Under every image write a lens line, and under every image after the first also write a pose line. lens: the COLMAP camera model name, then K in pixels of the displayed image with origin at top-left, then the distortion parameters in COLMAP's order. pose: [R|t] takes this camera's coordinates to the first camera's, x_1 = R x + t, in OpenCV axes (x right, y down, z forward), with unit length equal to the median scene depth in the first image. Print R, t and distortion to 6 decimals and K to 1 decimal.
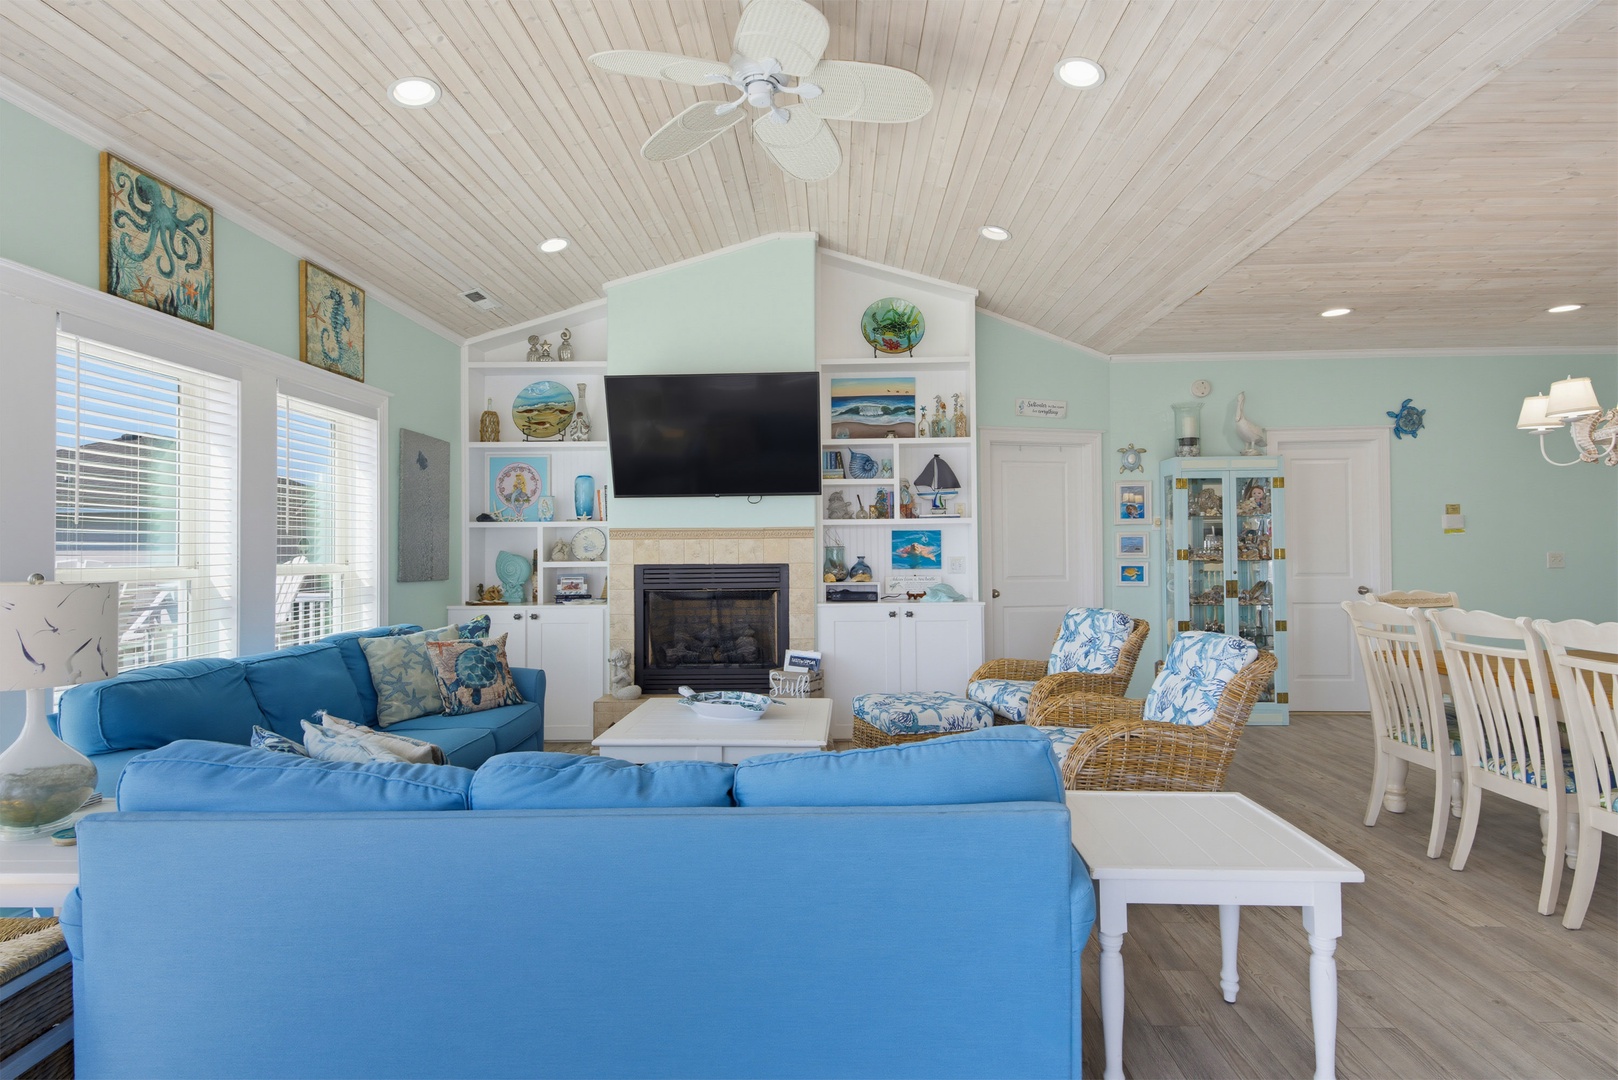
lens RADIAL K [[834.4, 0, 809.0], [0, 834.4, 540.0], [0, 0, 1]] dist [0.014886, -0.002054]
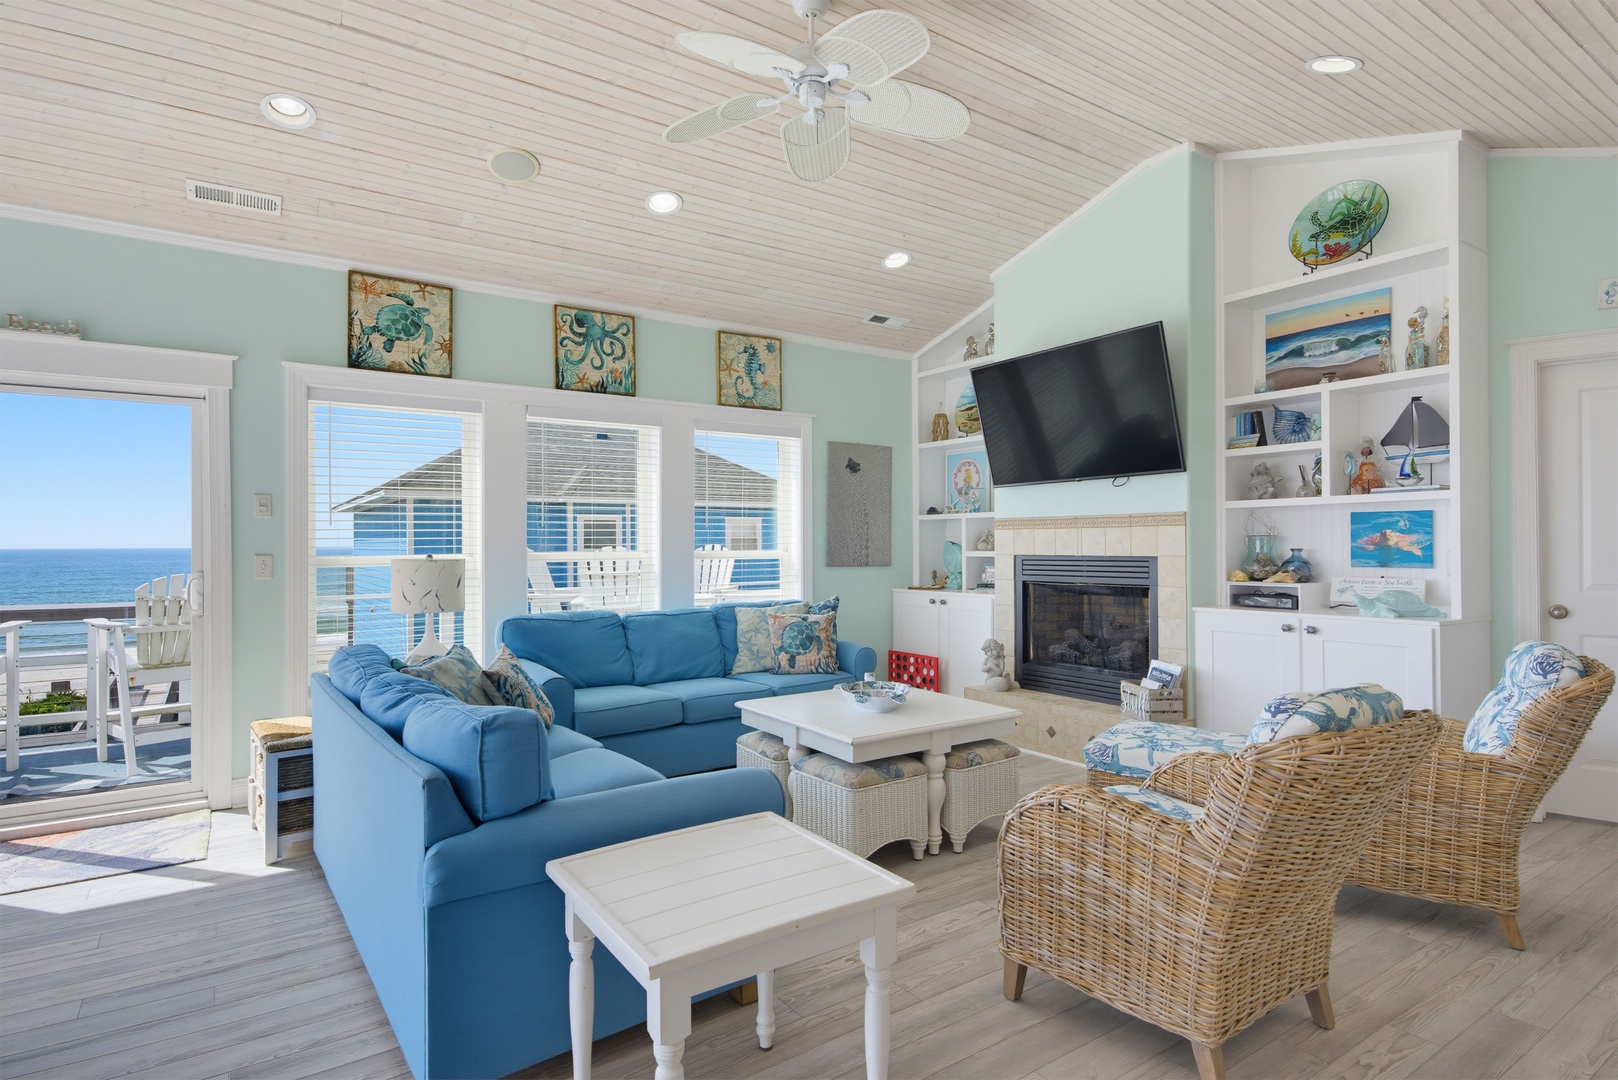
lens RADIAL K [[845.6, 0, 809.0], [0, 845.6, 540.0], [0, 0, 1]] dist [0.034819, -0.014828]
pose [[0.591415, -0.000374, -0.806368, 0.505329], [0.012717, 0.999880, 0.008863, -0.000140], [0.806267, -0.015496, 0.591348, 0.244601]]
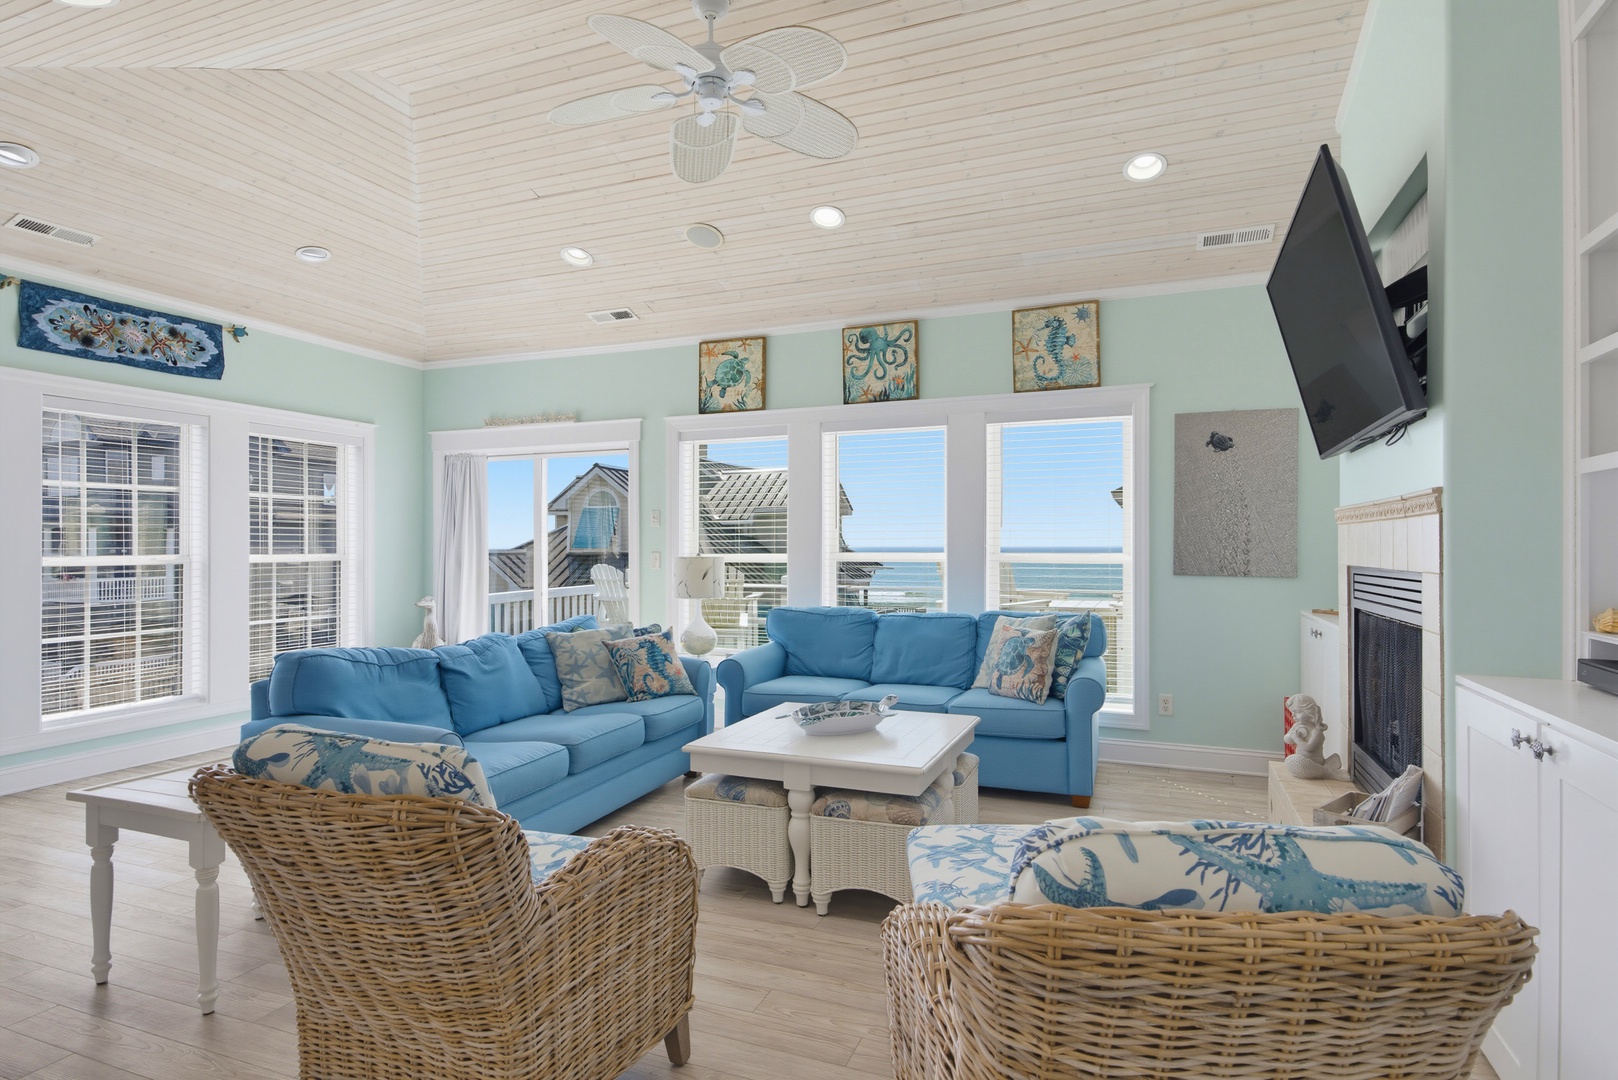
lens RADIAL K [[834.4, 0, 809.0], [0, 834.4, 540.0], [0, 0, 1]] dist [0.014886, -0.002054]
pose [[-0.334197, -0.000539, -0.942503, 0.561553], [0.016873, 0.999836, -0.006554, 0.009527], [0.942352, -0.018093, -0.334133, 0.936224]]
